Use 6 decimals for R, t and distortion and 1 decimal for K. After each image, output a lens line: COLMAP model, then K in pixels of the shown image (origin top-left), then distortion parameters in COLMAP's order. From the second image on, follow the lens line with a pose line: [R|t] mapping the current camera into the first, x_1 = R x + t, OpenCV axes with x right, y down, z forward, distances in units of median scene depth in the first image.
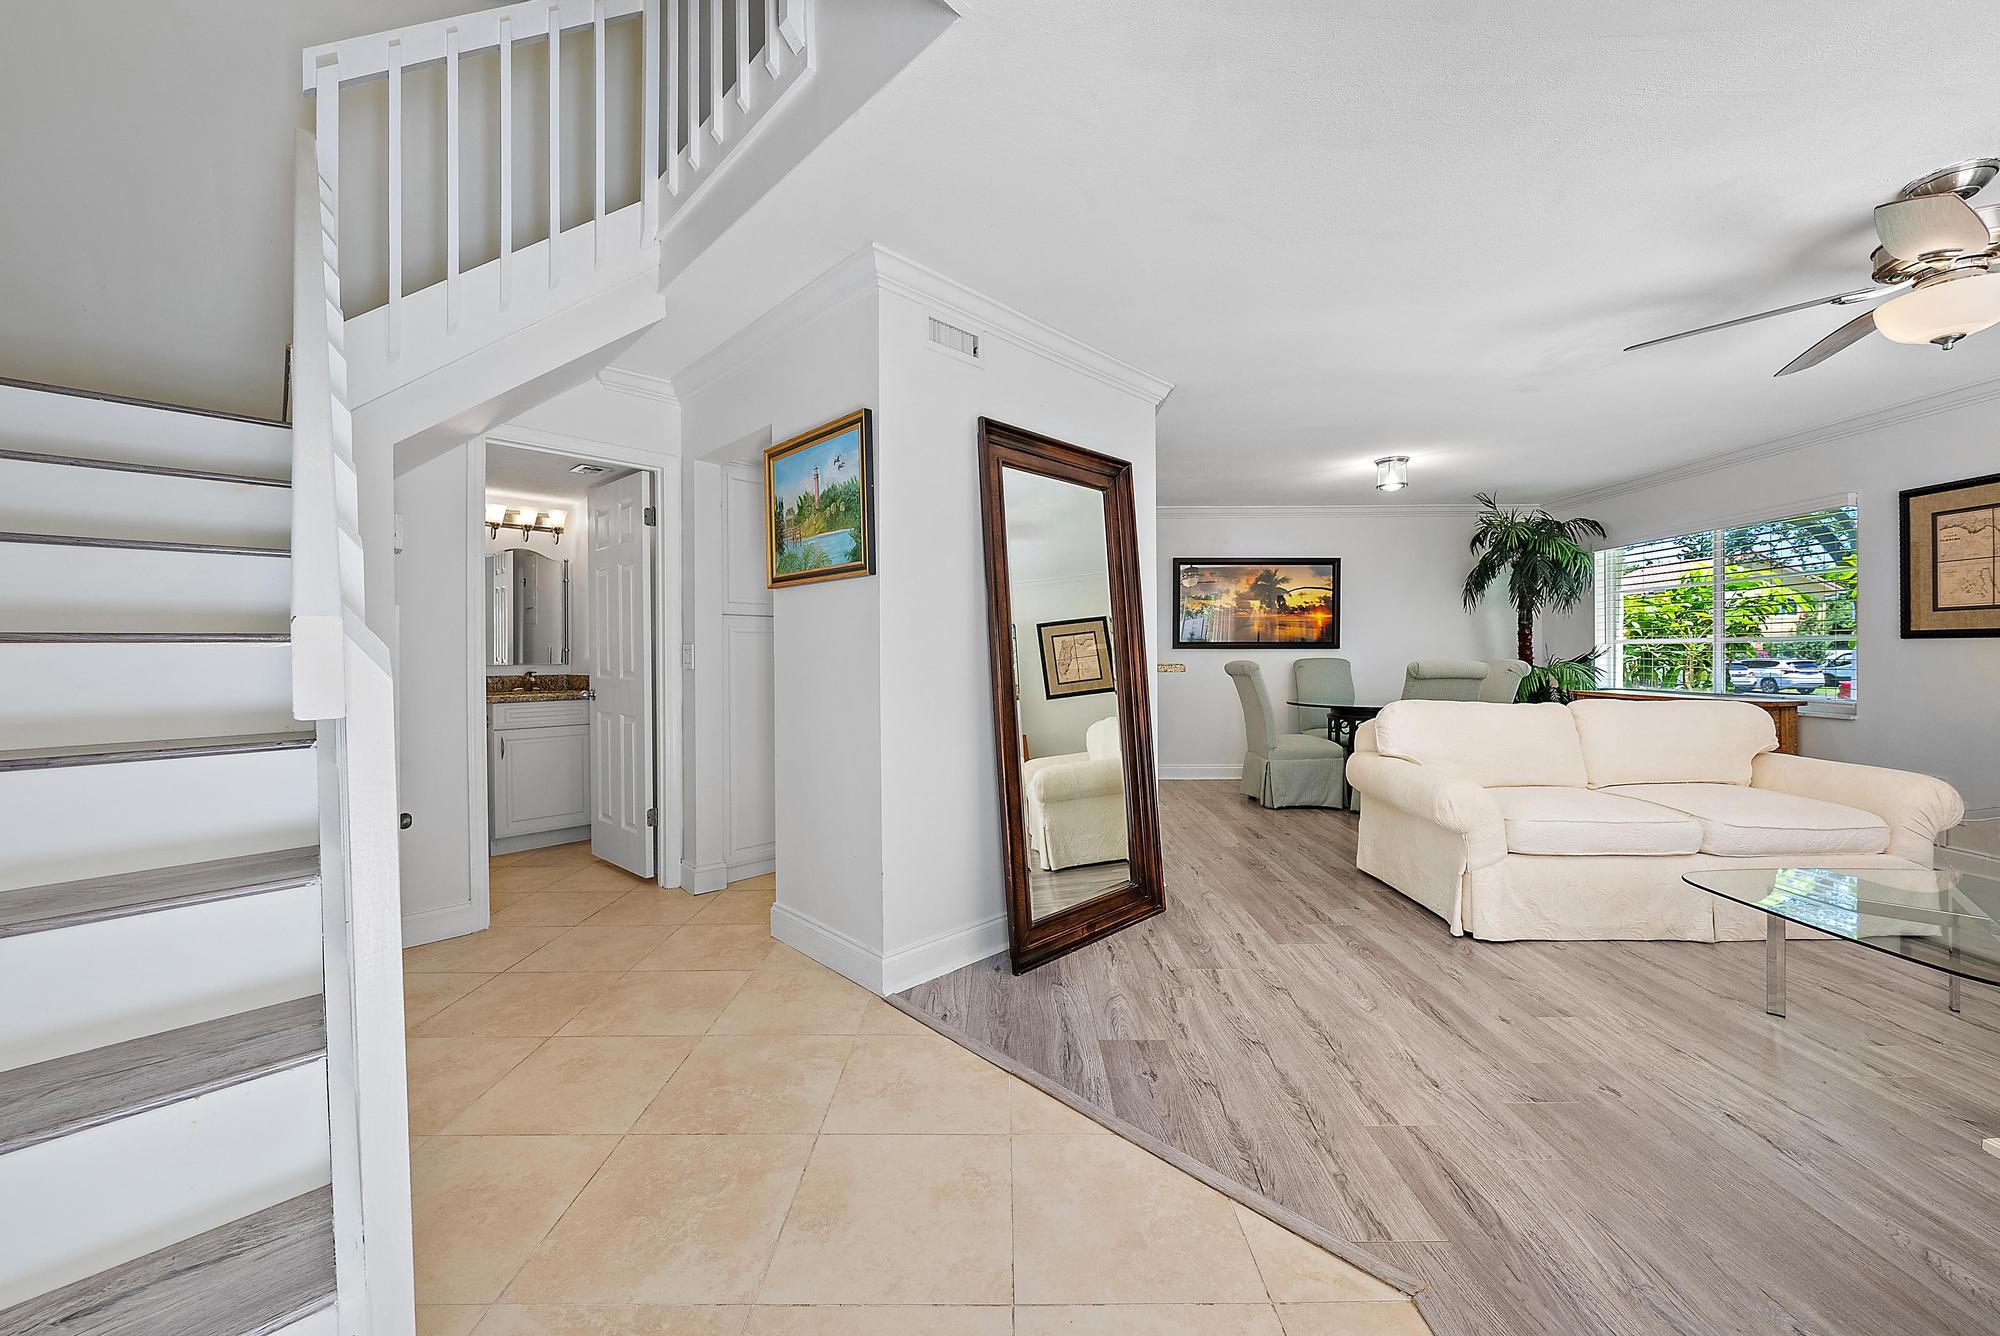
lens RADIAL K [[741.6, 0, 1003.8], [0, 741.6, 658.5], [0, 0, 1]] dist [0.000191, 0.000096]
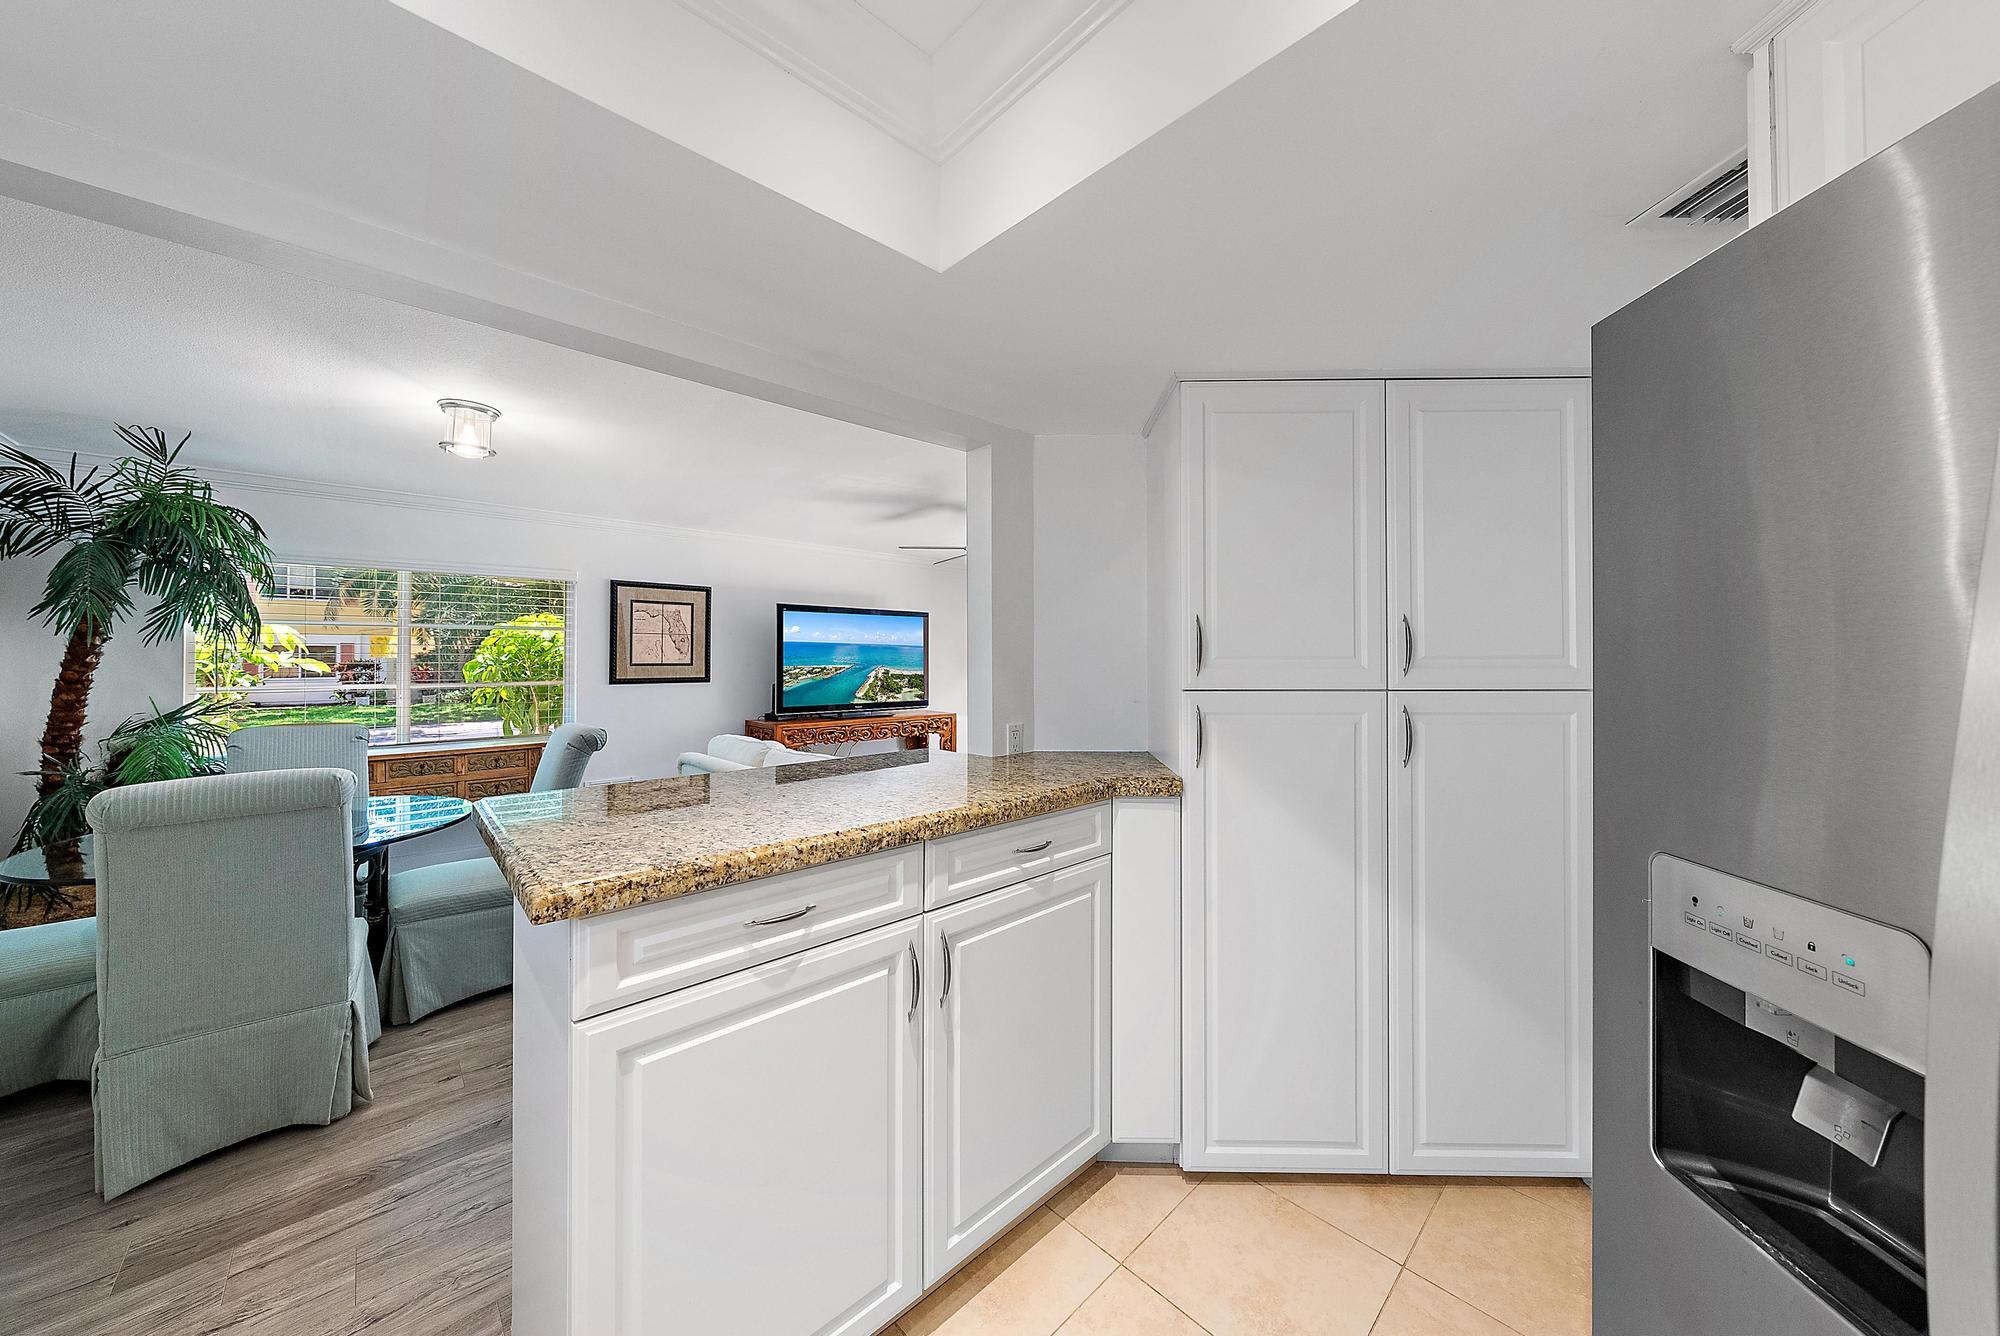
lens RADIAL K [[686.5, 0, 1000.0], [0, 686.5, 668.0], [0, 0, 1]] dist [-0.000433, -0.000038]
pose [[-0.685441, 0.002259, 0.728125, -0.191122], [0.012022, 0.999894, 0.008215, -0.047436], [-0.728029, 0.014384, -0.685395, 1.071361]]
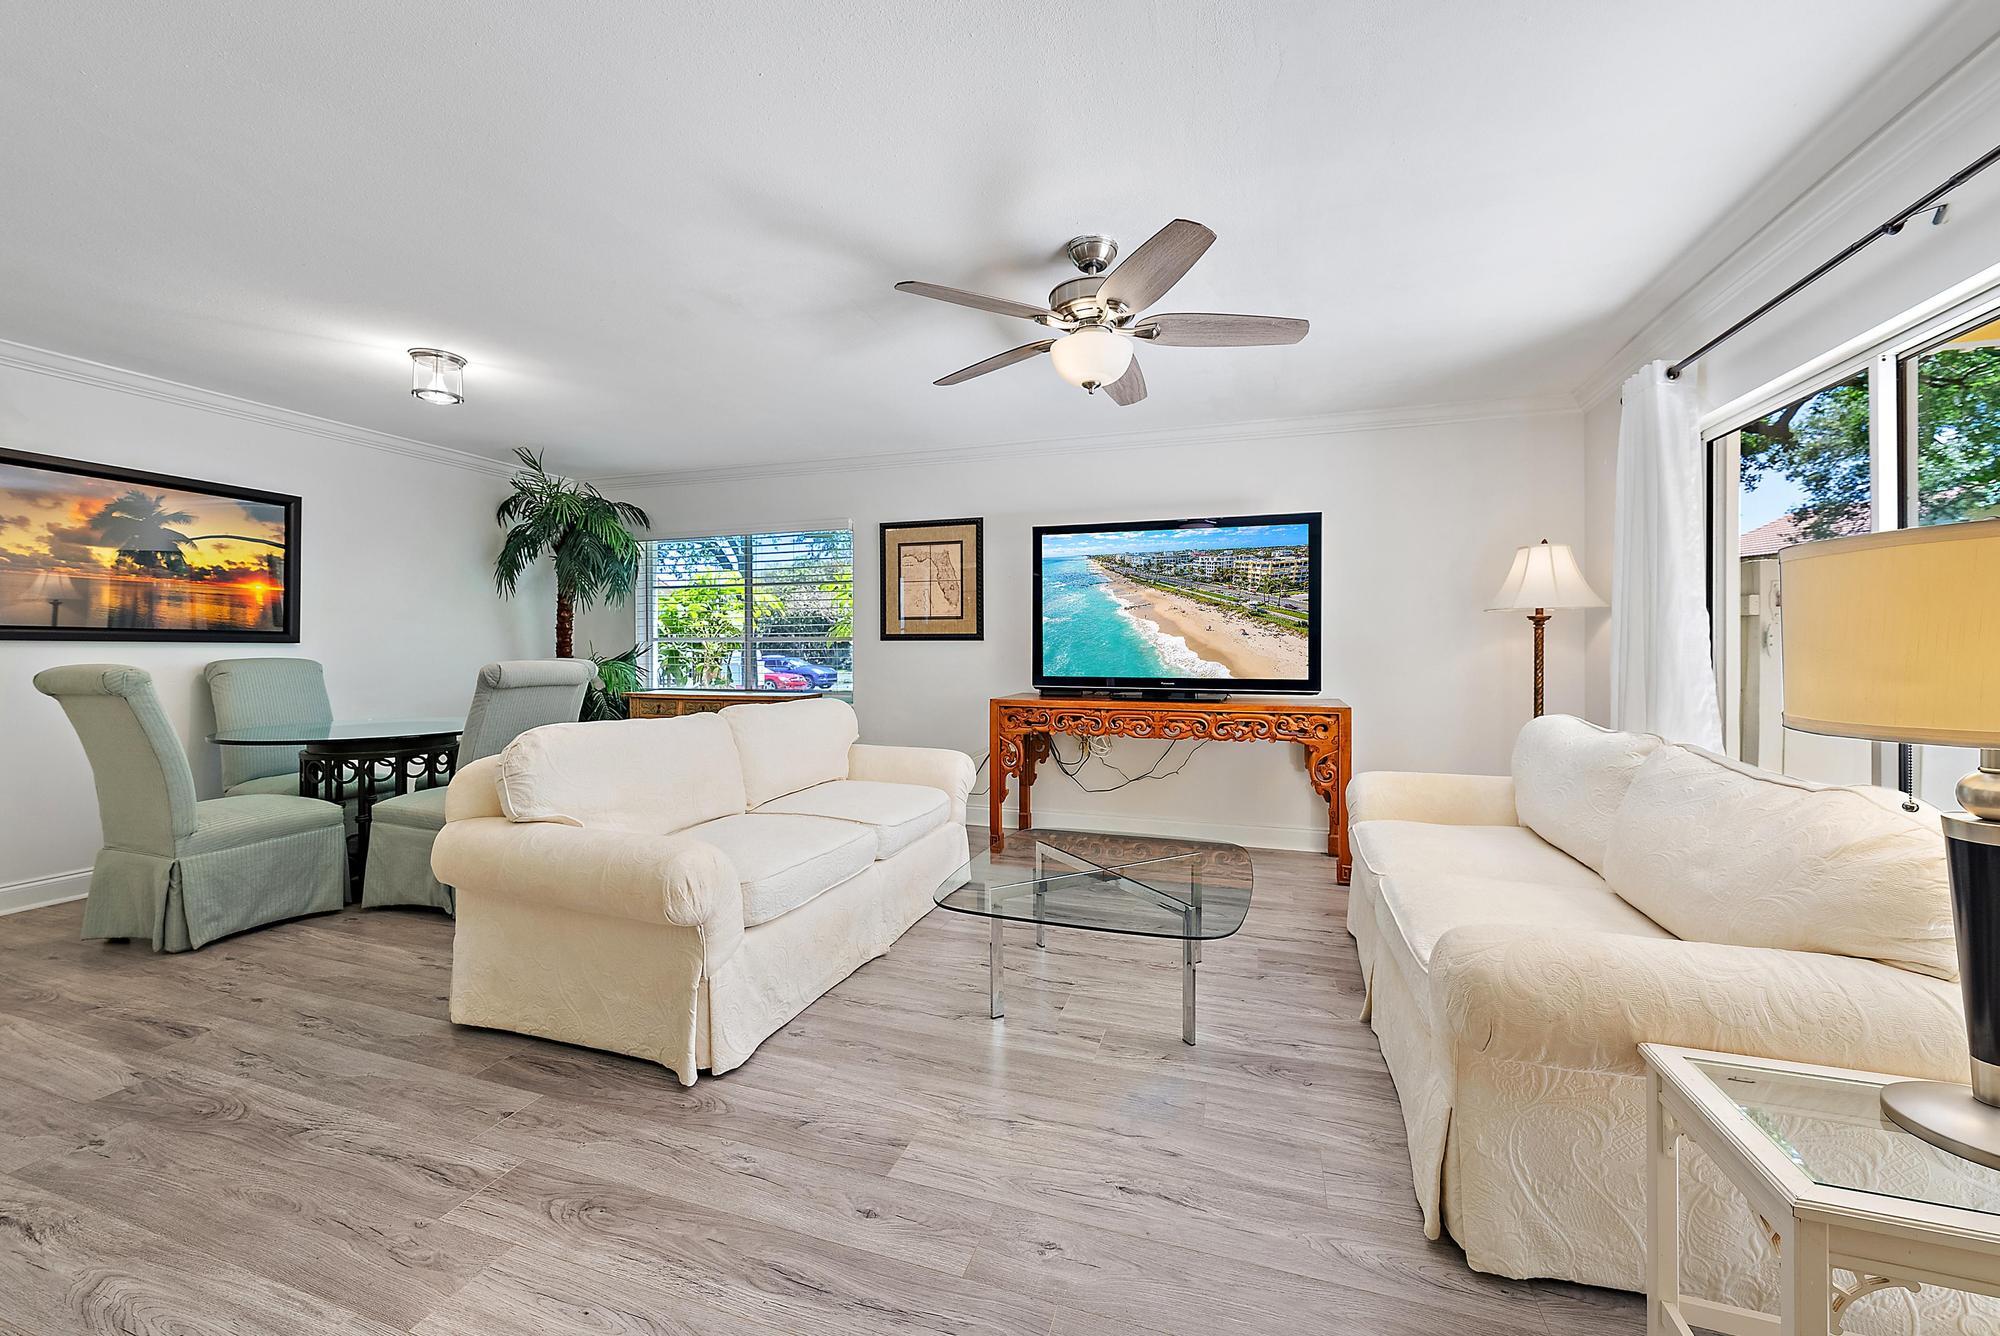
lens RADIAL K [[764.8, 0, 1005.6], [0, 764.8, 652.8], [0, 0, 1]] dist [0.000090, 0.000077]
pose [[0.307214, 0.000845, 0.951640, 0.033063], [0.003575, 0.999992, -0.002042, -0.002150], [-0.951634, 0.004030, 0.307209, 0.316743]]
